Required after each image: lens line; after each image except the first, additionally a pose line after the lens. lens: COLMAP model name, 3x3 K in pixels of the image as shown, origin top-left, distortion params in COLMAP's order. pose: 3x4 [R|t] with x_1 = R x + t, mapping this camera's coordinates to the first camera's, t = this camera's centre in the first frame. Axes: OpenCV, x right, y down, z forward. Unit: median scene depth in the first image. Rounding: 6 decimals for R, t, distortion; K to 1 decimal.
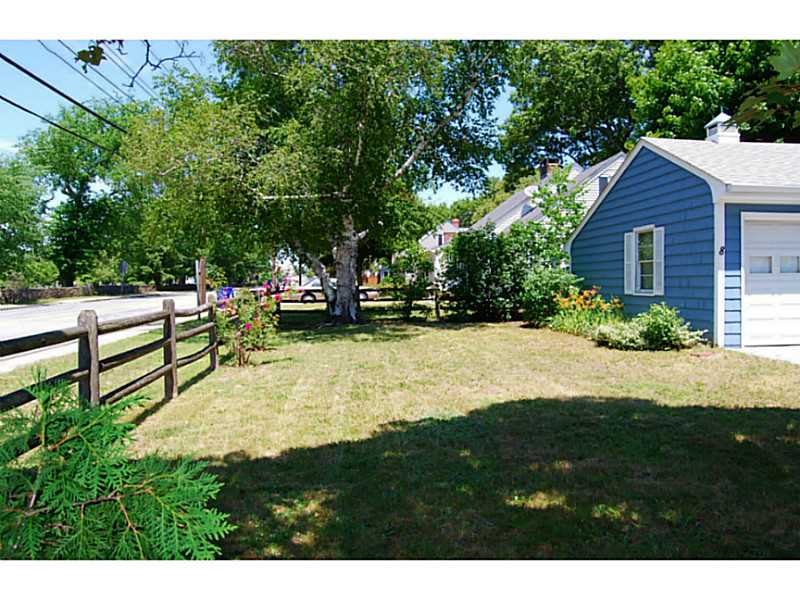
lens RADIAL K [[616.4, 0, 401.9], [0, 616.4, 304.9], [0, 0, 1]] dist [-0.080730, 0.004649]
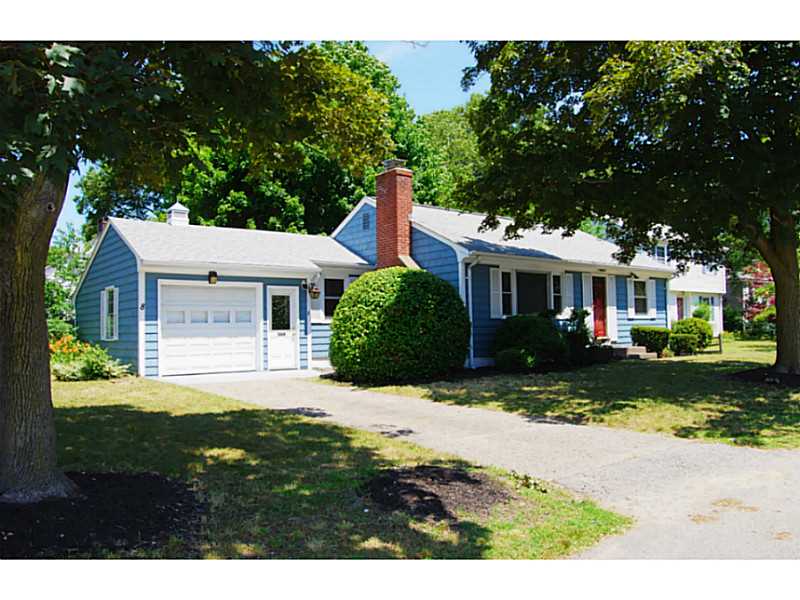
lens RADIAL K [[616.4, 0, 401.9], [0, 616.4, 304.9], [0, 0, 1]] dist [-0.080730, 0.004649]
pose [[0.832521, 0.018205, 0.553694, 0.248656], [0.026804, 0.996966, -0.073082, 0.023508], [-0.553344, 0.075683, 0.829507, -0.476148]]
